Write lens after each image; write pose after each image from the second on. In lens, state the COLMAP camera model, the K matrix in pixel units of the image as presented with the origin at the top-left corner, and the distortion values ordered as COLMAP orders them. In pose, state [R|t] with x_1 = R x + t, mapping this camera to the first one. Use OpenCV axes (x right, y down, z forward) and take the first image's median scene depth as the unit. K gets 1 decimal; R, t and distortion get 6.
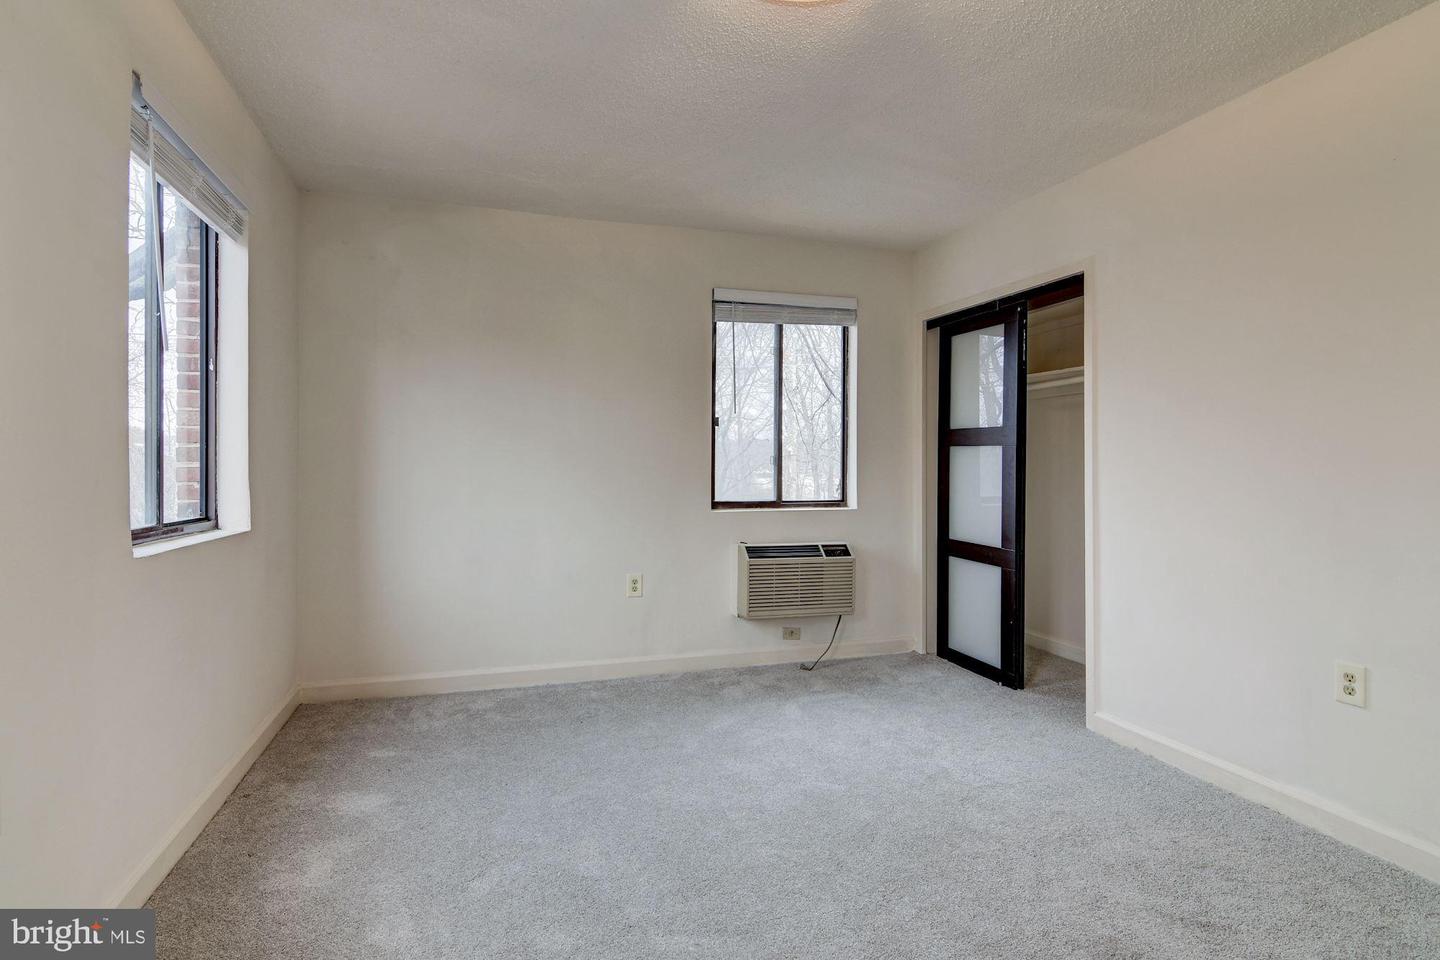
lens RADIAL K [[703.9, 0, 717.5], [0, 703.9, 460.6], [0, 0, 1]] dist [0.009101, -0.008532]
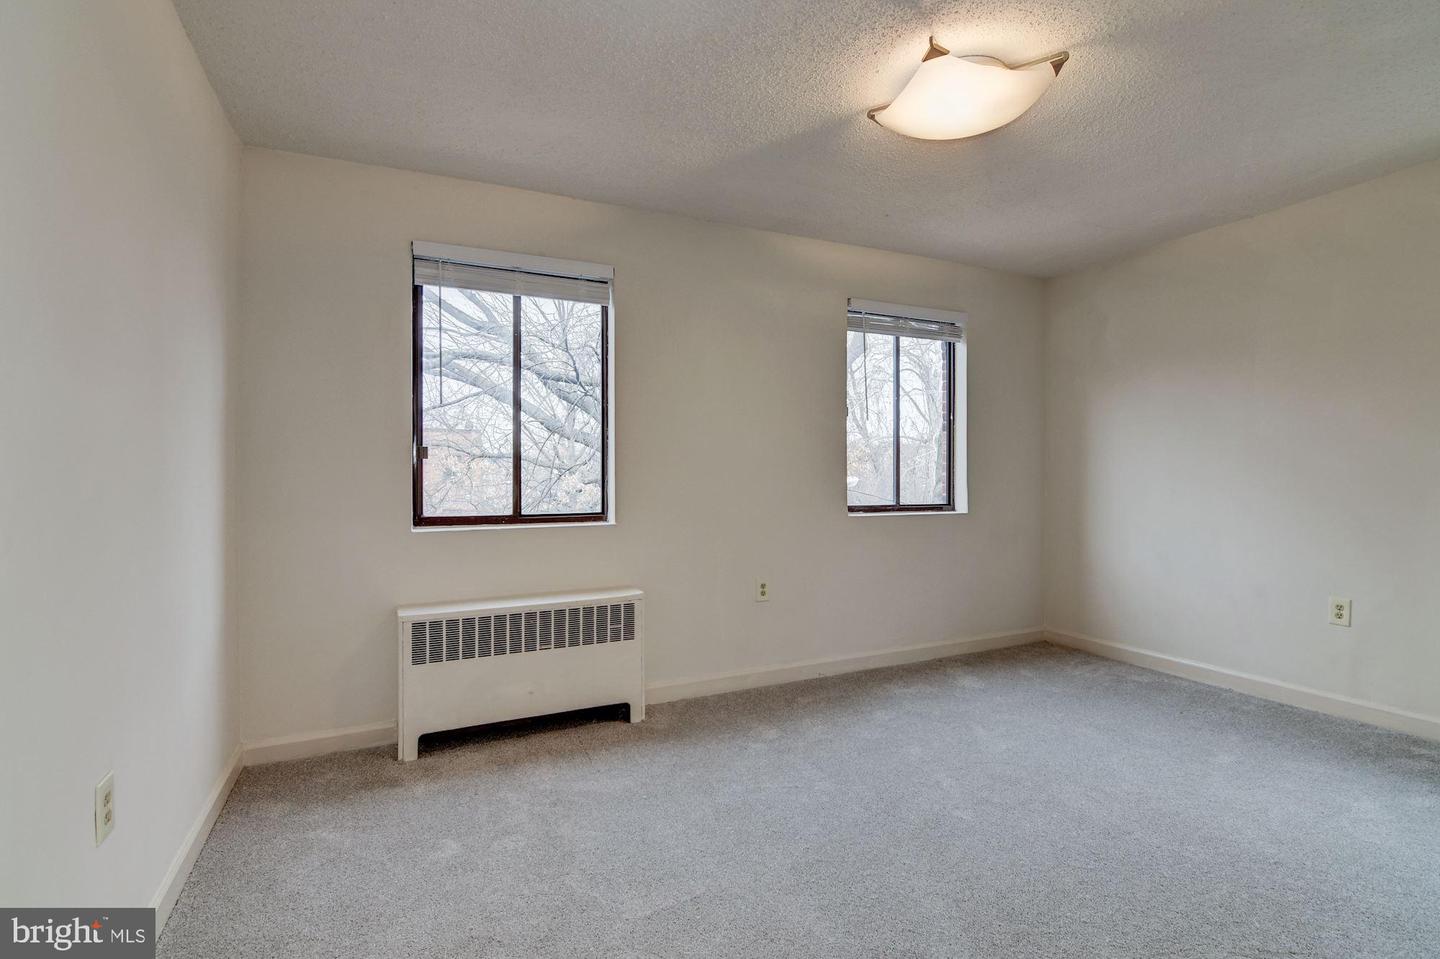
lens RADIAL K [[703.9, 0, 724.0], [0, 703.9, 480.2], [0, 0, 1]] dist [0.009101, -0.008532]
pose [[0.145315, 0.005265, -0.989371, 0.636744], [0.010764, 0.999918, 0.006902, 0.002694], [0.989327, -0.011653, 0.145247, 0.135091]]
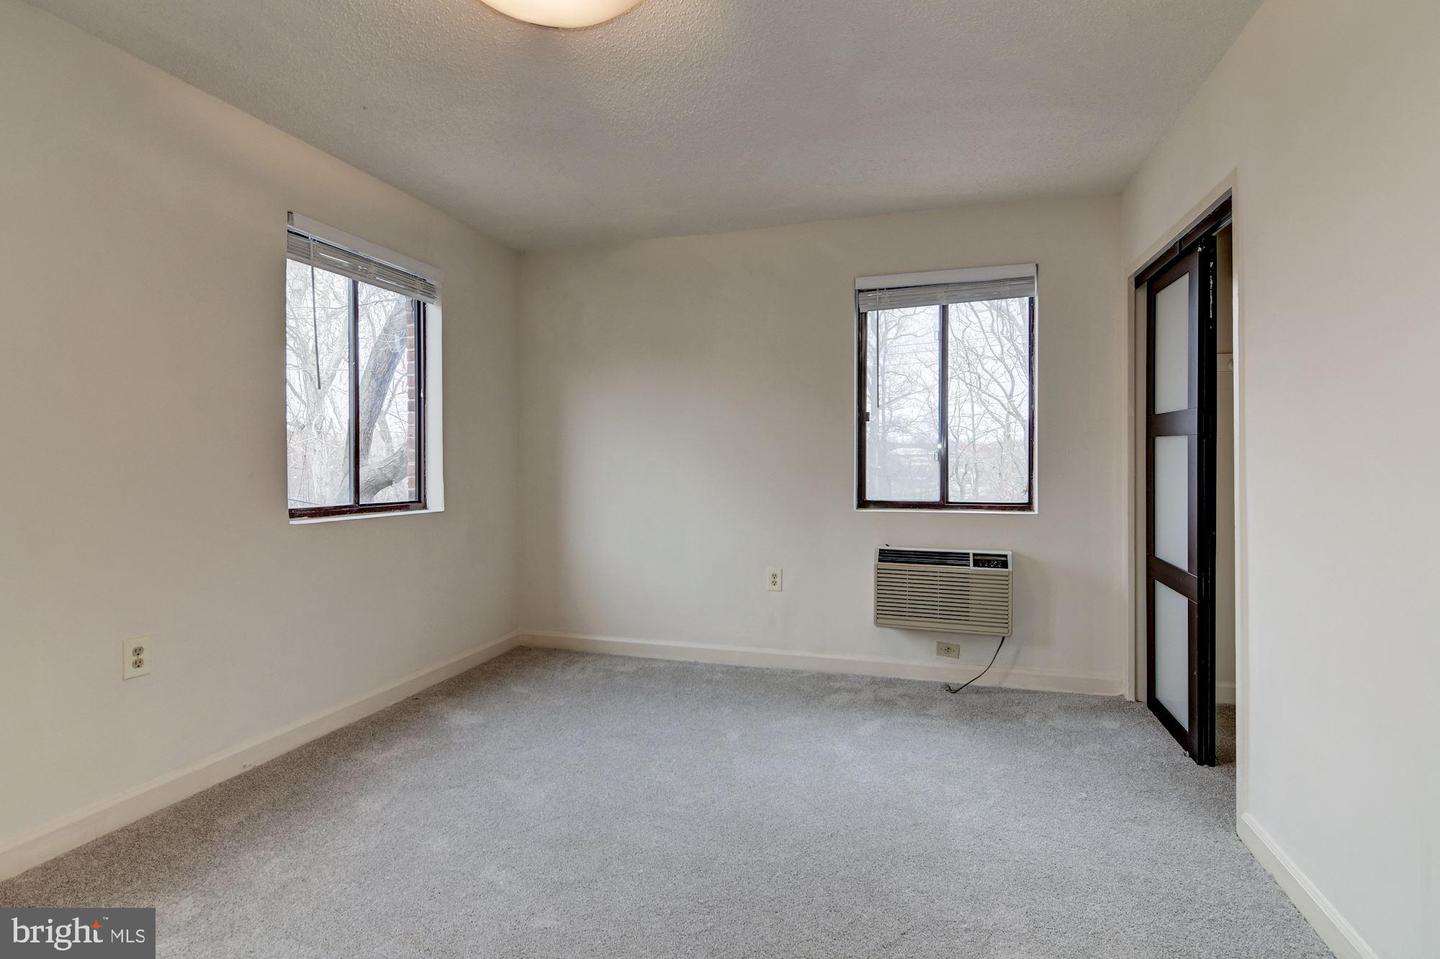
lens RADIAL K [[703.9, 0, 735.8], [0, 703.9, 463.3], [0, 0, 1]] dist [0.009101, -0.008532]
pose [[0.834437, -0.003218, -0.551094, 0.410012], [0.007561, 0.999956, 0.005609, 0.001384], [0.551052, -0.008847, 0.834424, 0.114887]]
